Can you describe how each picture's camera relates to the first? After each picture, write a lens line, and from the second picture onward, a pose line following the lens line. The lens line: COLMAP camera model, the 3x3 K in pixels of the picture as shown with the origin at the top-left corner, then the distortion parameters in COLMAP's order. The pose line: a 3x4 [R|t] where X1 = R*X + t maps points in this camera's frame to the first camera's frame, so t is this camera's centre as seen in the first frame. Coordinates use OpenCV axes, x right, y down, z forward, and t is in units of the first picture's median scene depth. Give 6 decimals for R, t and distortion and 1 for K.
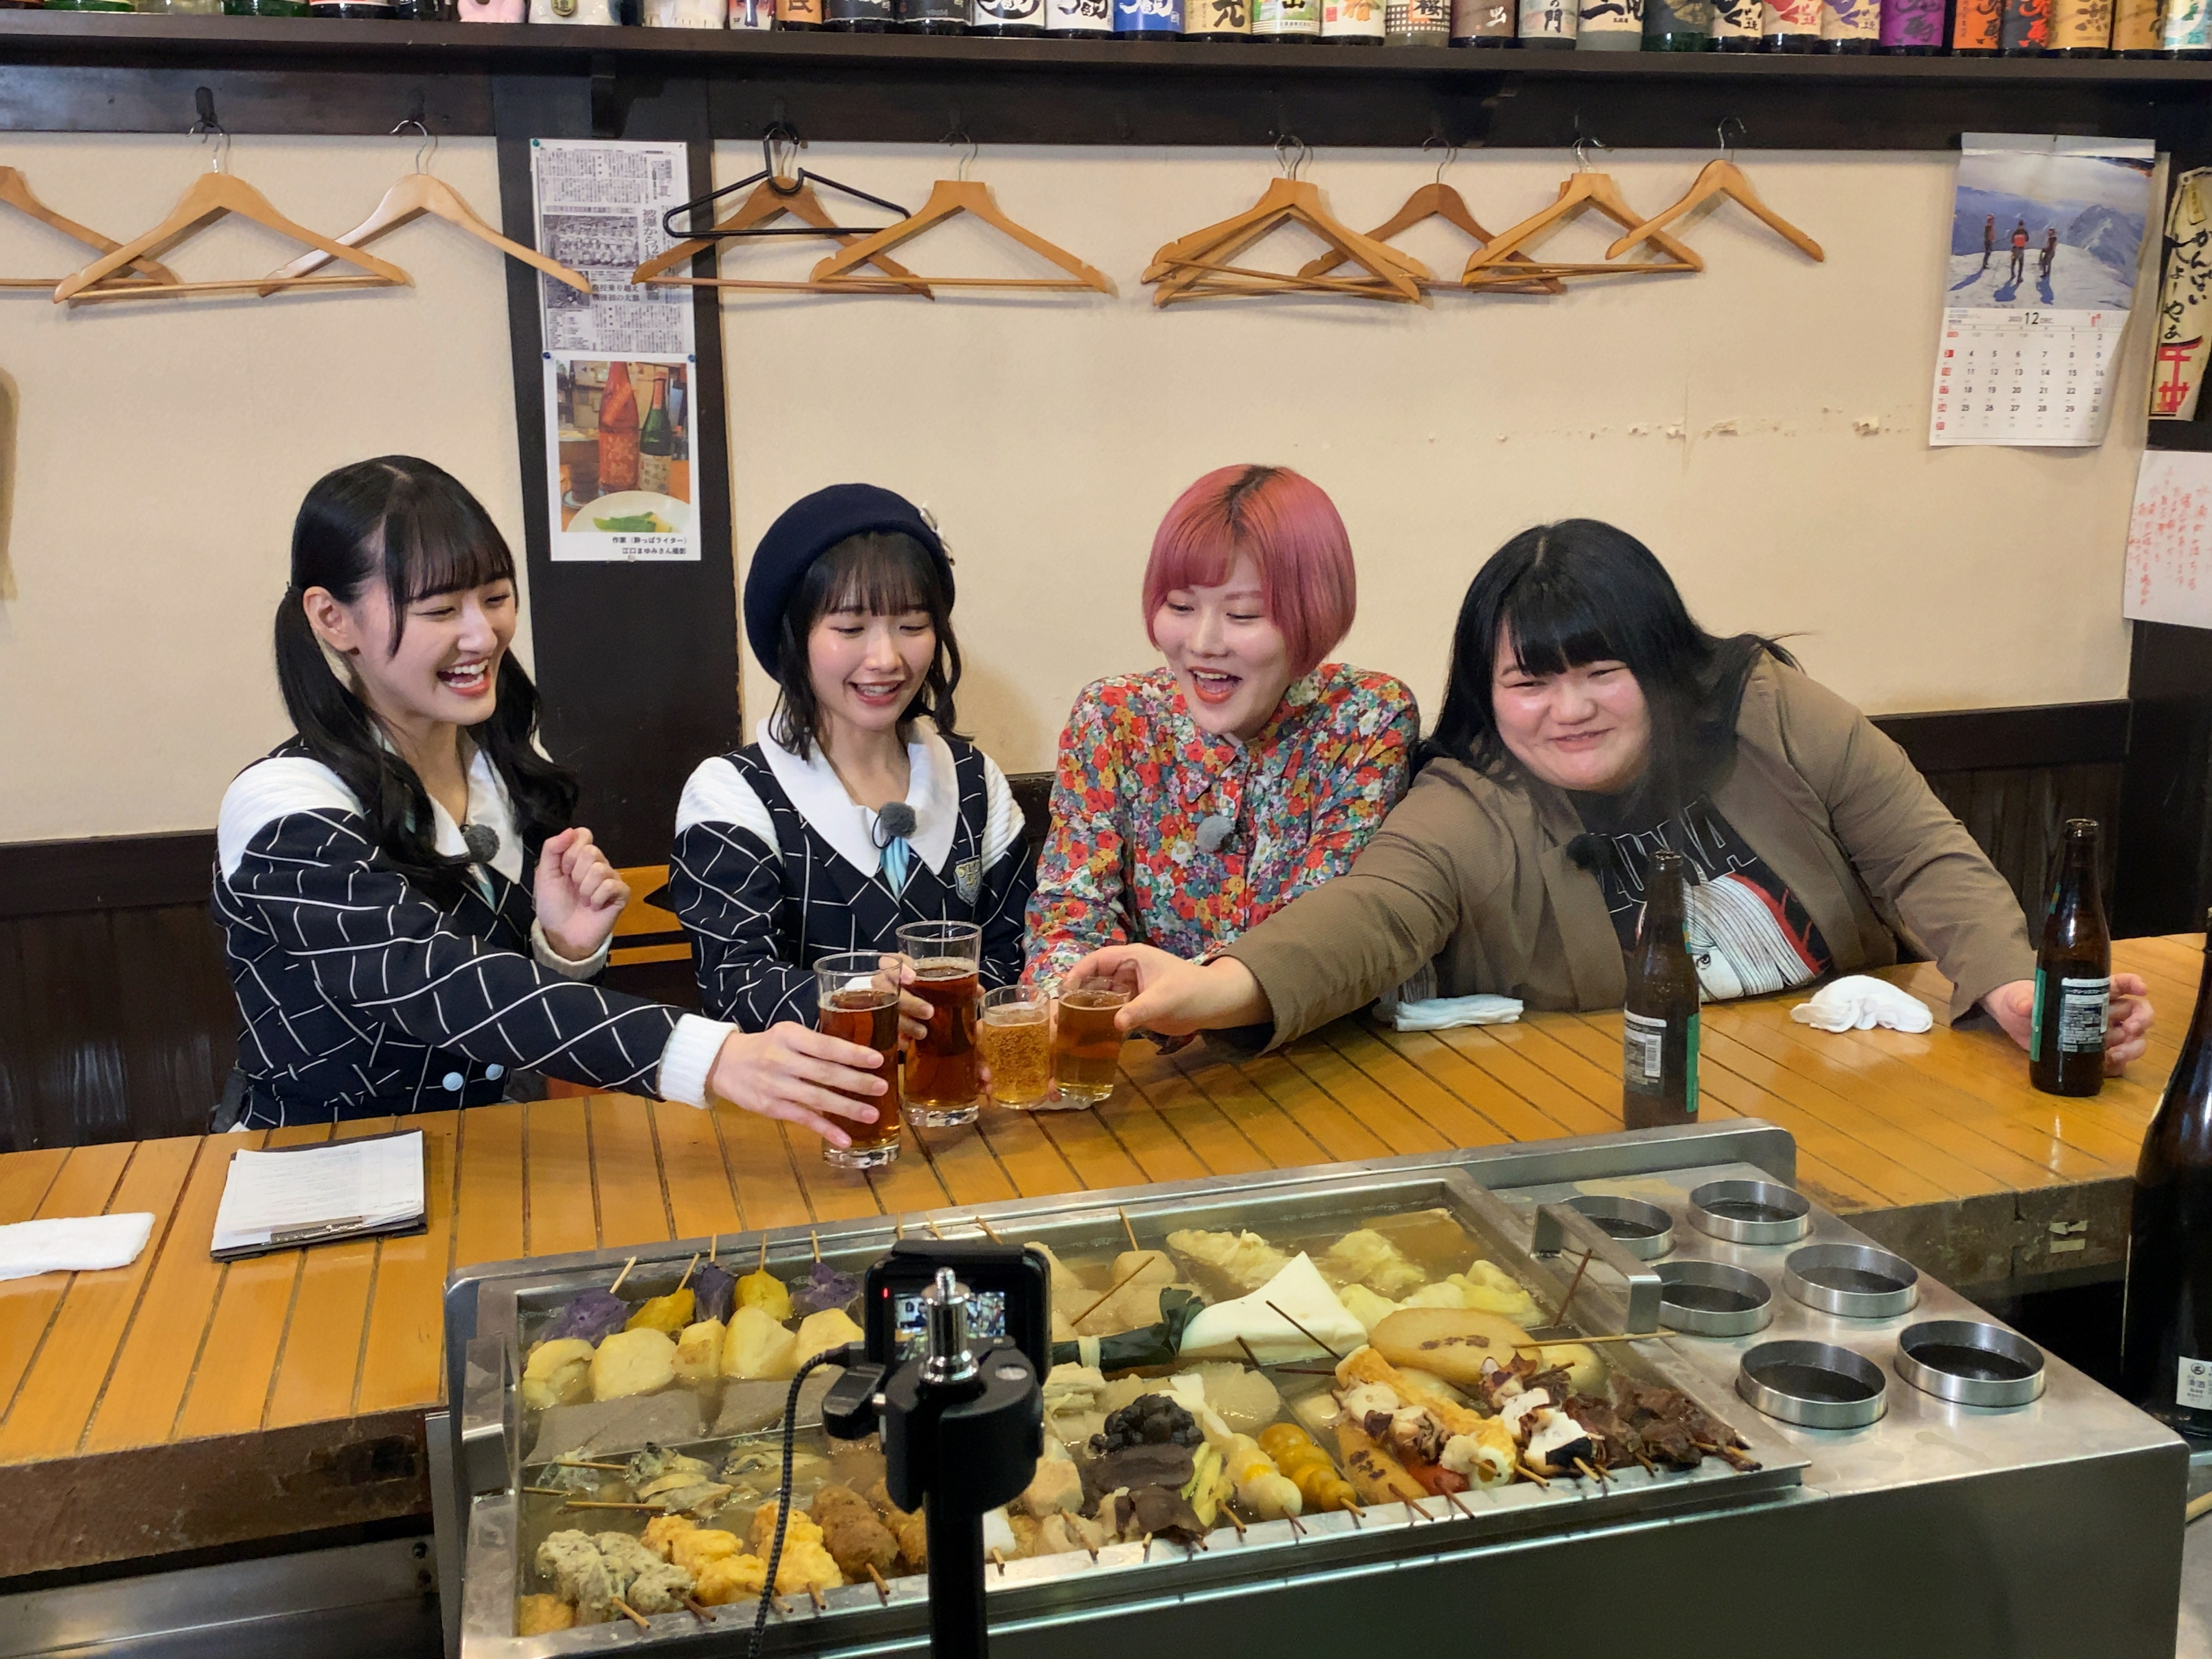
lens RADIAL K [[2136.8, 0, 1104.2], [0, 2136.8, 831.3], [0, 0, 1]] dist [-0.011369, 0.000000]
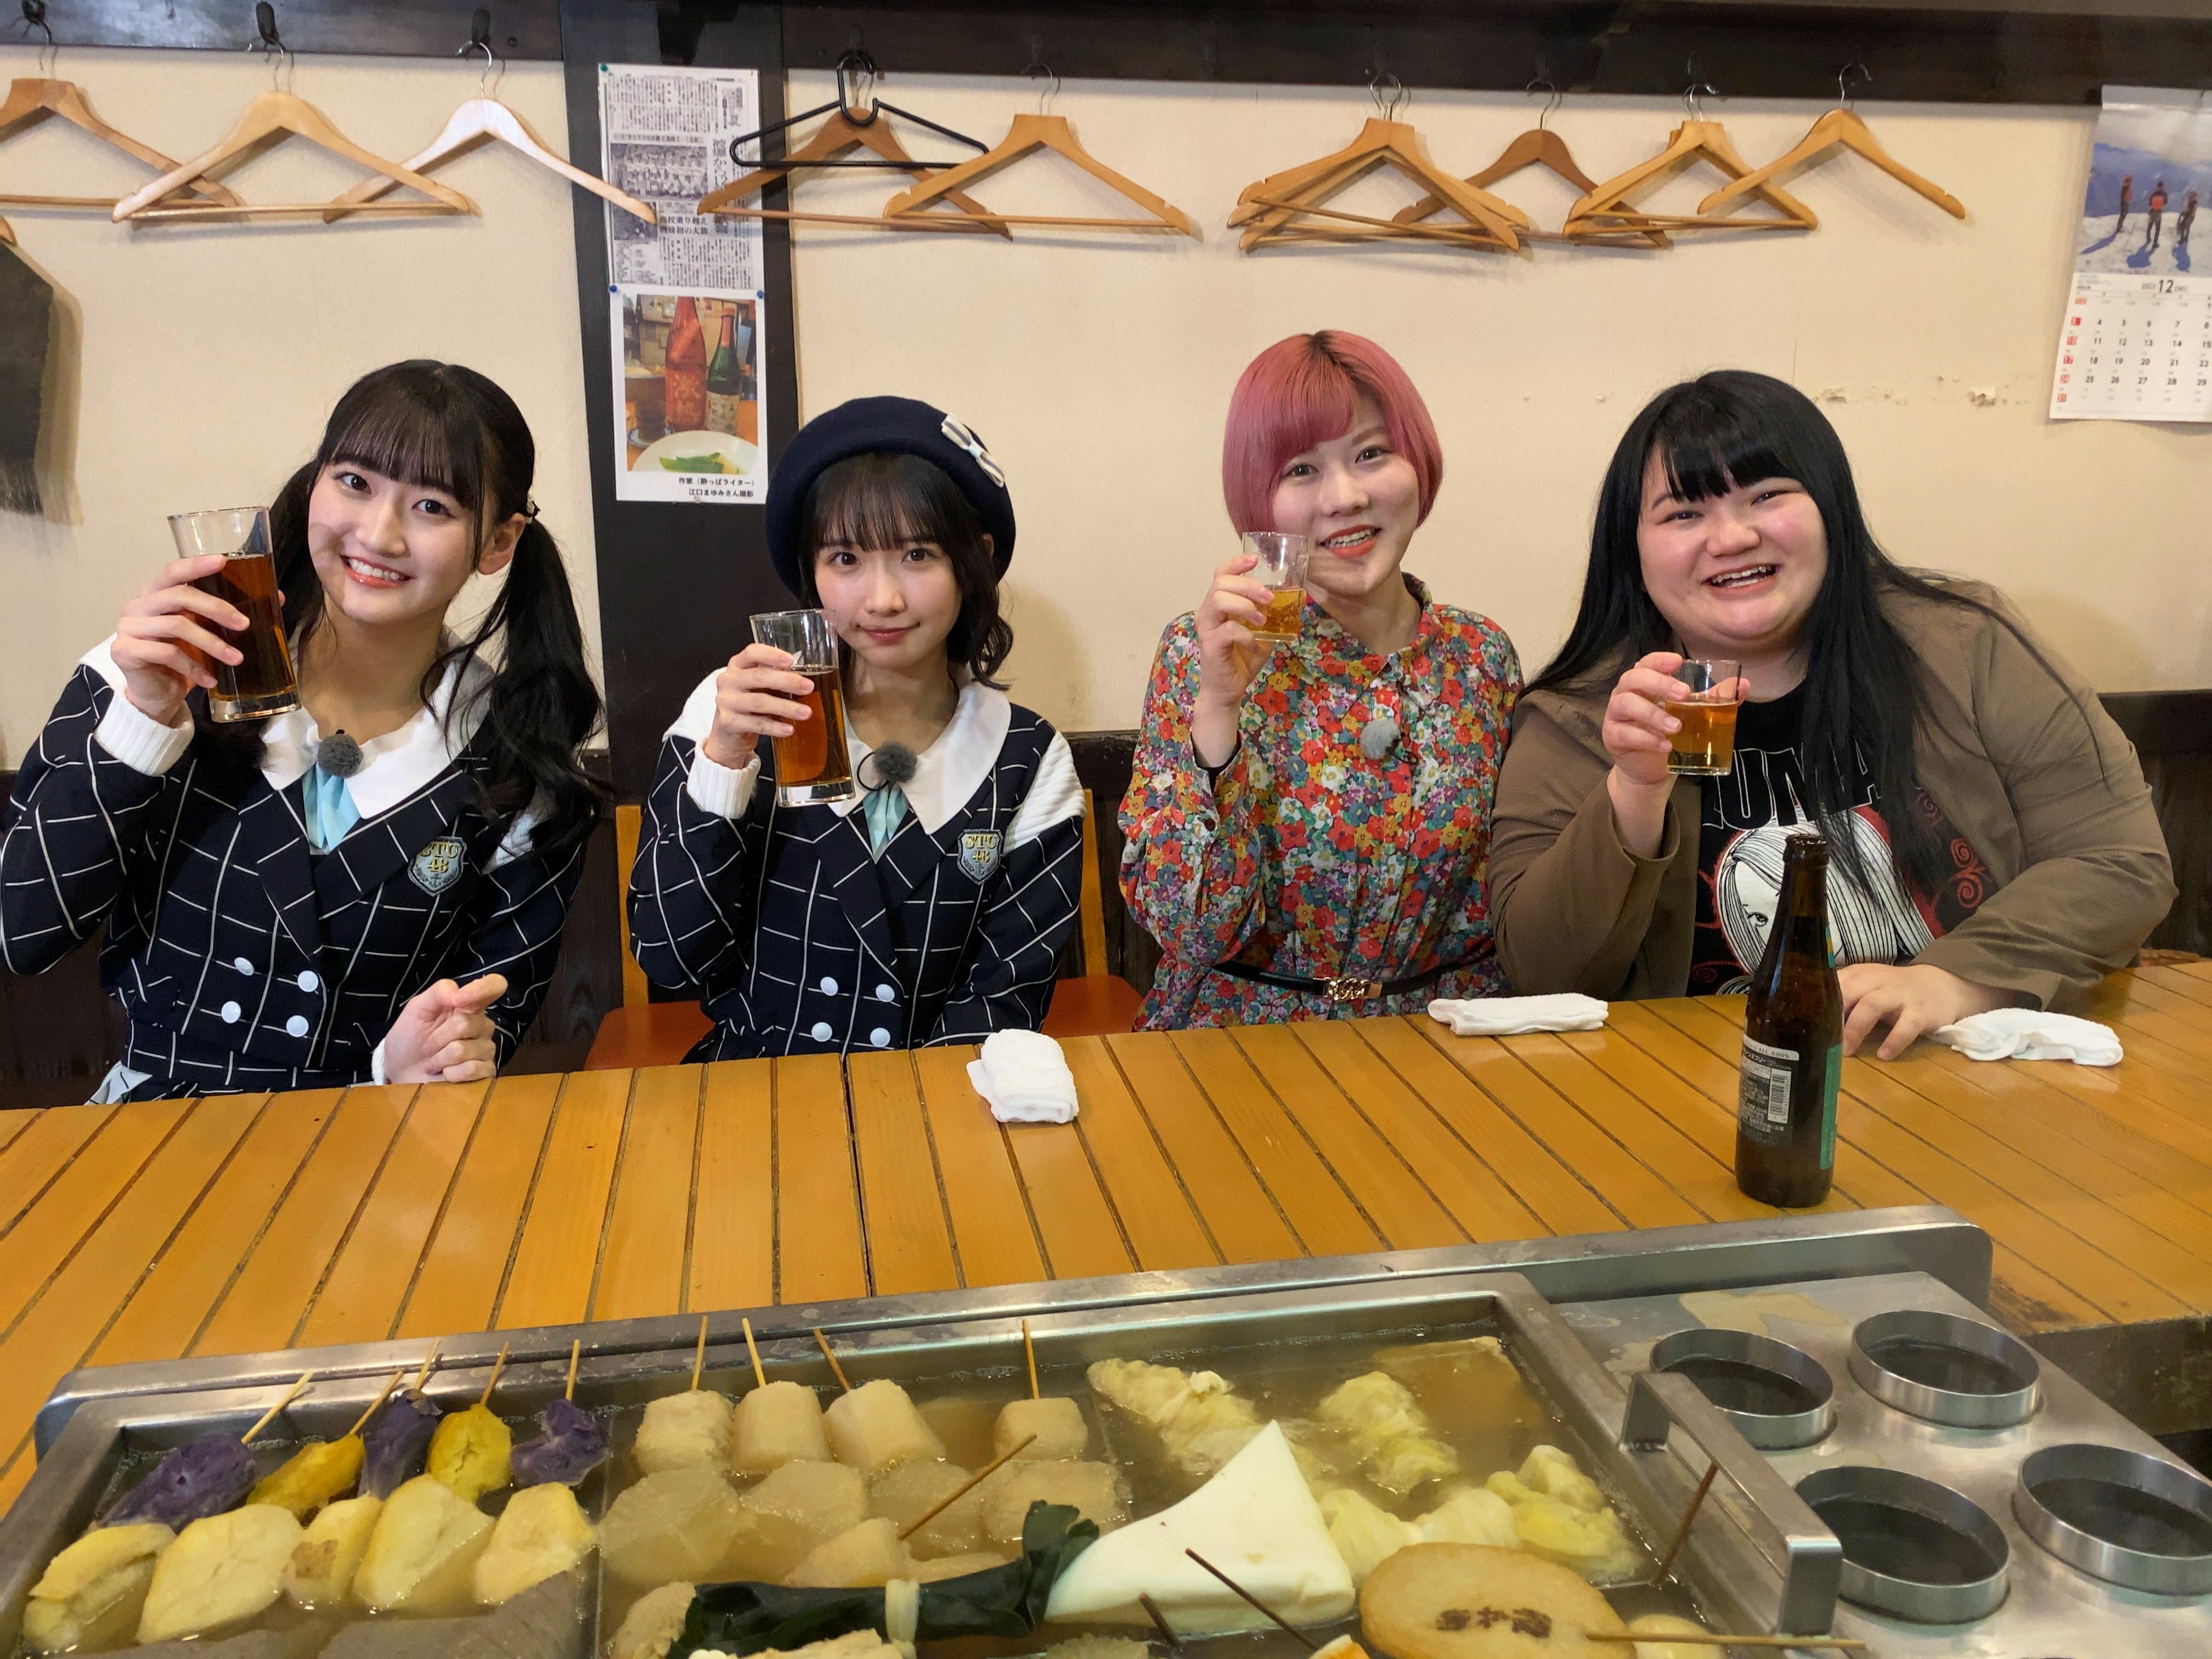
lens RADIAL K [[1809.5, 0, 1105.6], [0, 1809.5, 820.4], [0, 0, 1]] dist [-0.038675, 0.048428]
pose [[0.996803, 0.031863, -0.073269, 0.033054], [-0.030768, 0.999398, 0.016032, 0.000946], [0.073736, -0.013726, 0.997183, 0.190027]]
